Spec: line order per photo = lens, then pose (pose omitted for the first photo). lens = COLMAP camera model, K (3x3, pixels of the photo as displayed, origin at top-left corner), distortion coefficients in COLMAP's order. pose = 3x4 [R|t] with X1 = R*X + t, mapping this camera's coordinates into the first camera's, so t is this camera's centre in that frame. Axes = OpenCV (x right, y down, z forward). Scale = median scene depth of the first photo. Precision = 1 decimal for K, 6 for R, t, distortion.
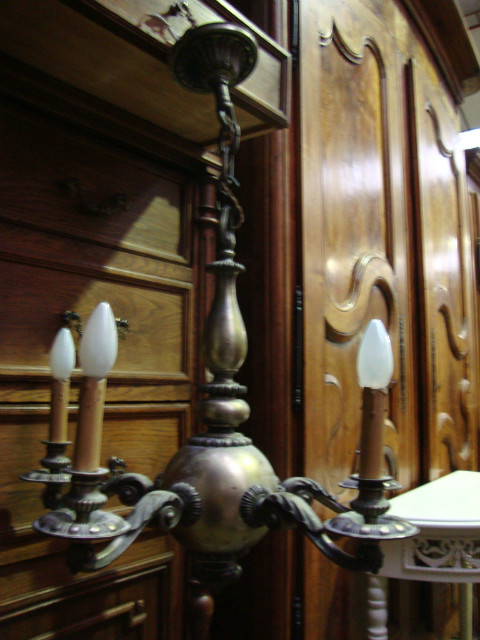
lens RADIAL K [[581.7, 0, 240.0], [0, 581.7, 320.0], [0, 0, 1]] dist [-0.203644, 0.214419]
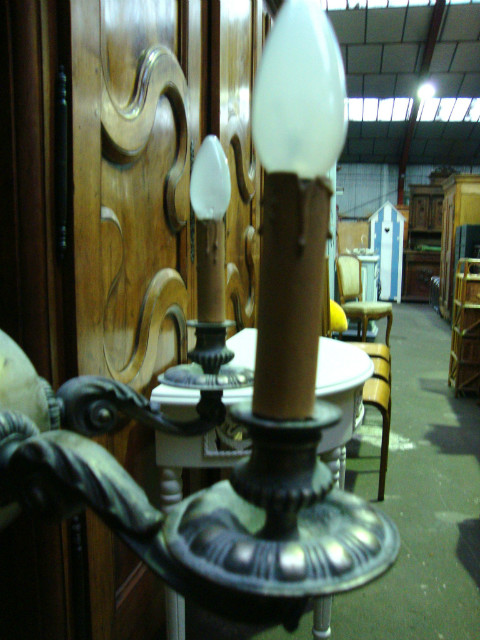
lens RADIAL K [[581.7, 0, 240.0], [0, 581.7, 320.0], [0, 0, 1]] dist [-0.203644, 0.214419]
pose [[0.913763, -0.052194, 0.402881, 0.017902], [-0.049875, 0.969797, 0.238761, 0.062102], [-0.403175, -0.238265, 0.883561, 0.336551]]
